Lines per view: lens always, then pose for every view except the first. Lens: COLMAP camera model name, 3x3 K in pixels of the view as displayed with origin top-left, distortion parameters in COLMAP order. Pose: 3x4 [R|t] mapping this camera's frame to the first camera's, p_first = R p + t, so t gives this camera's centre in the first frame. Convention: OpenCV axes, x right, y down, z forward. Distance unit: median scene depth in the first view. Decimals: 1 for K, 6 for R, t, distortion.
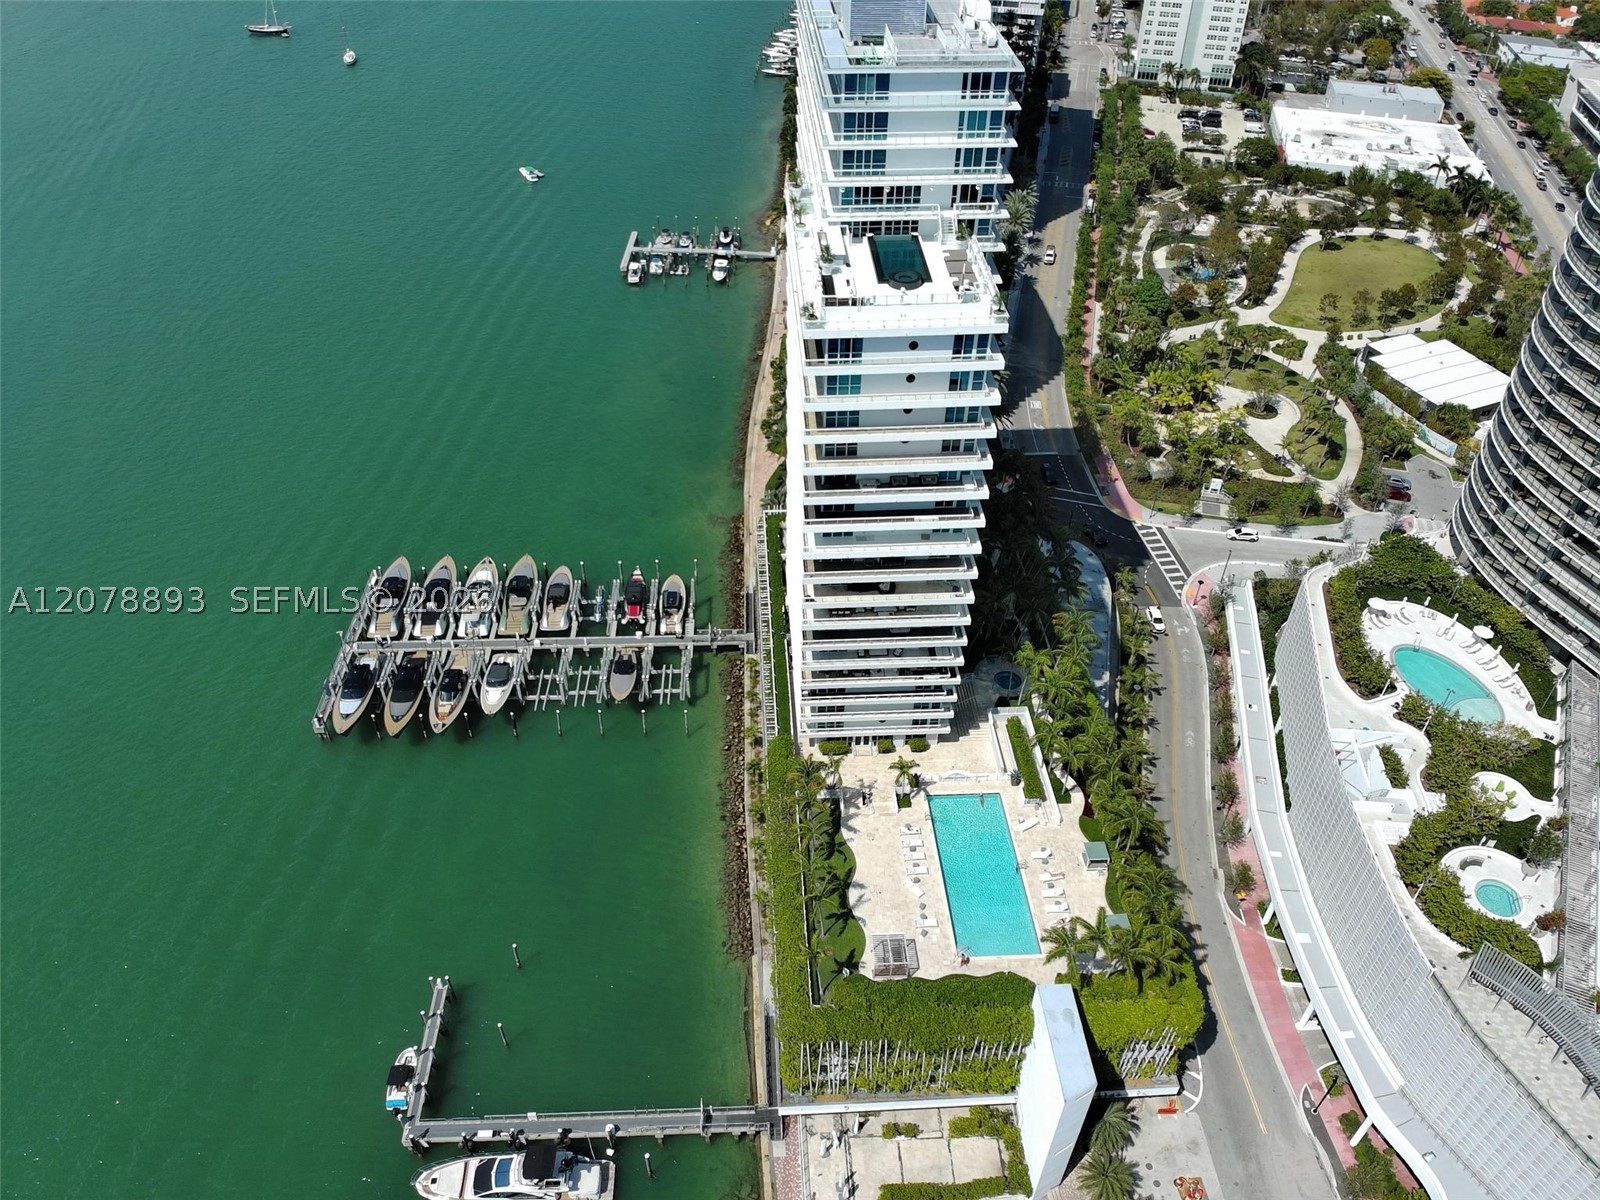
lens RADIAL K [[1092.3, 0, 752.2], [0, 1092.3, 603.4], [0, 0, 1]] dist [0.005119, -0.106299]
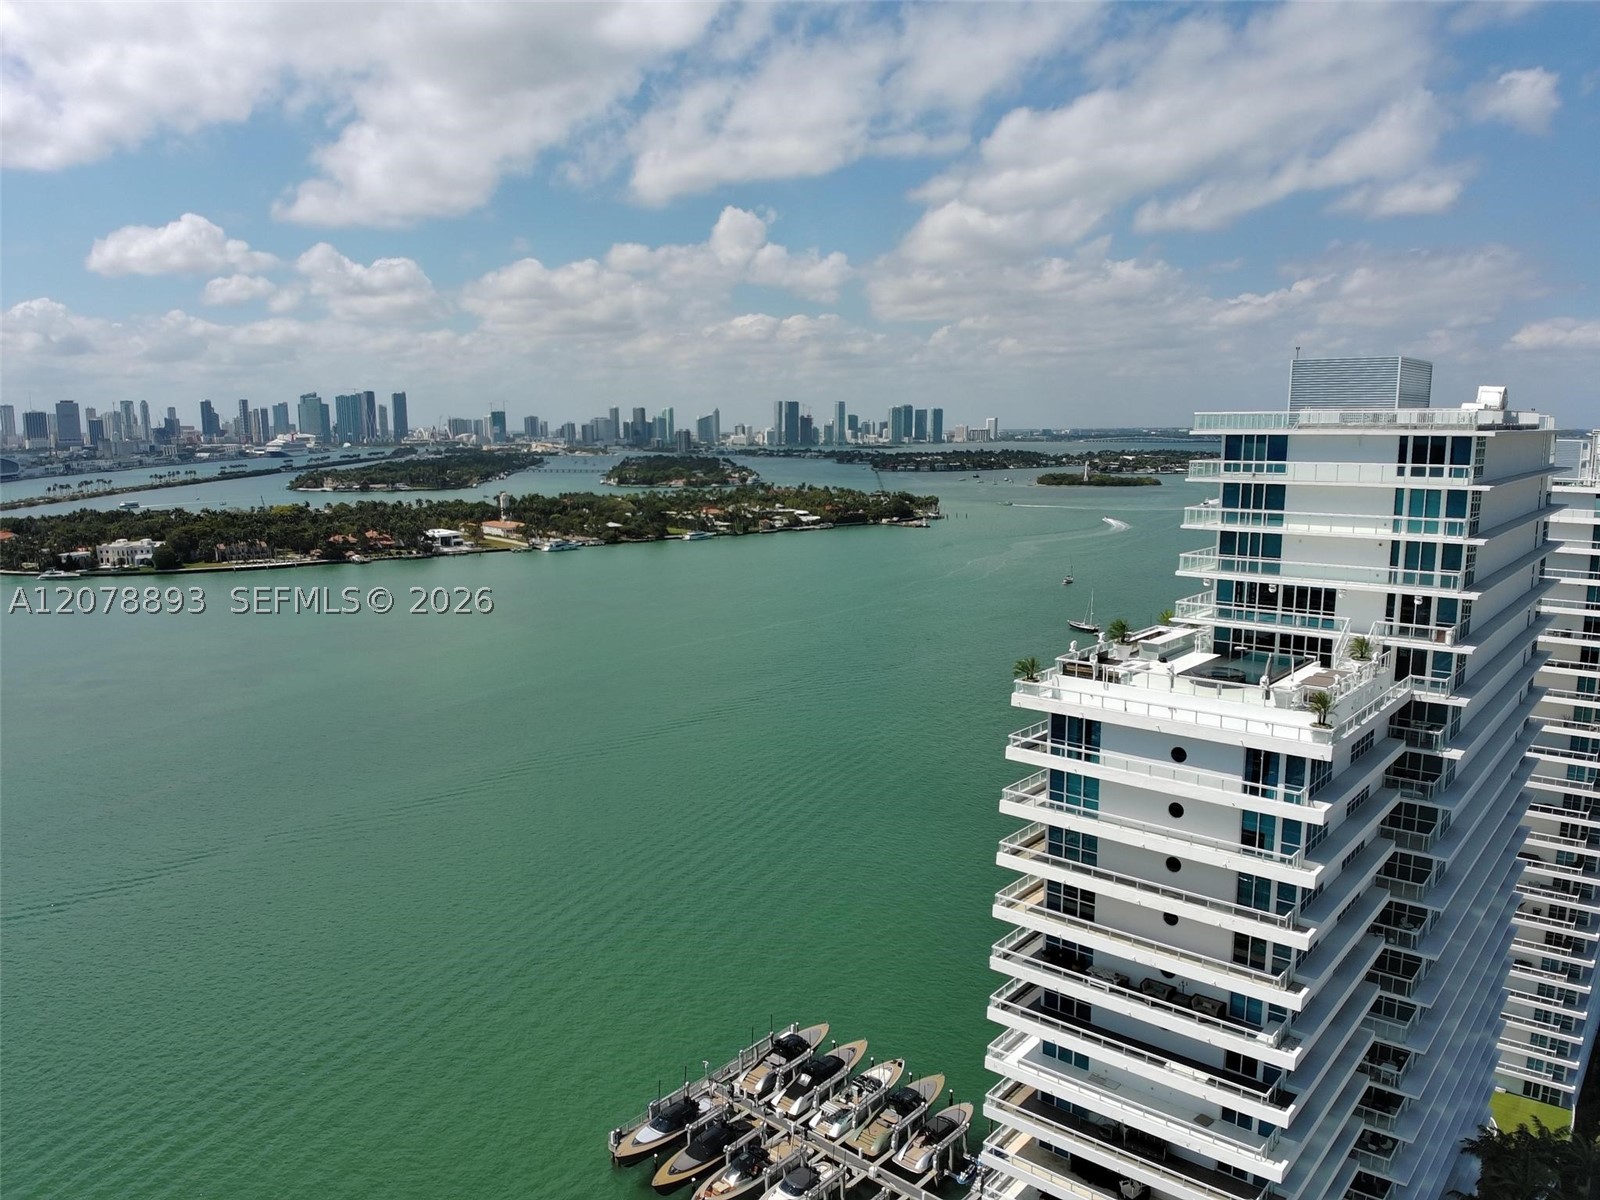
lens RADIAL K [[1137.5, 0, 800.0], [0, 1137.5, 600.0], [0, 0, 1]] dist [-0.000393, -0.123108]
pose [[0.736653, 0.109932, -0.667276, 0.345685], [-0.448134, 0.818315, -0.359911, 0.023370], [0.506476, 0.564159, 0.652078, 0.340217]]
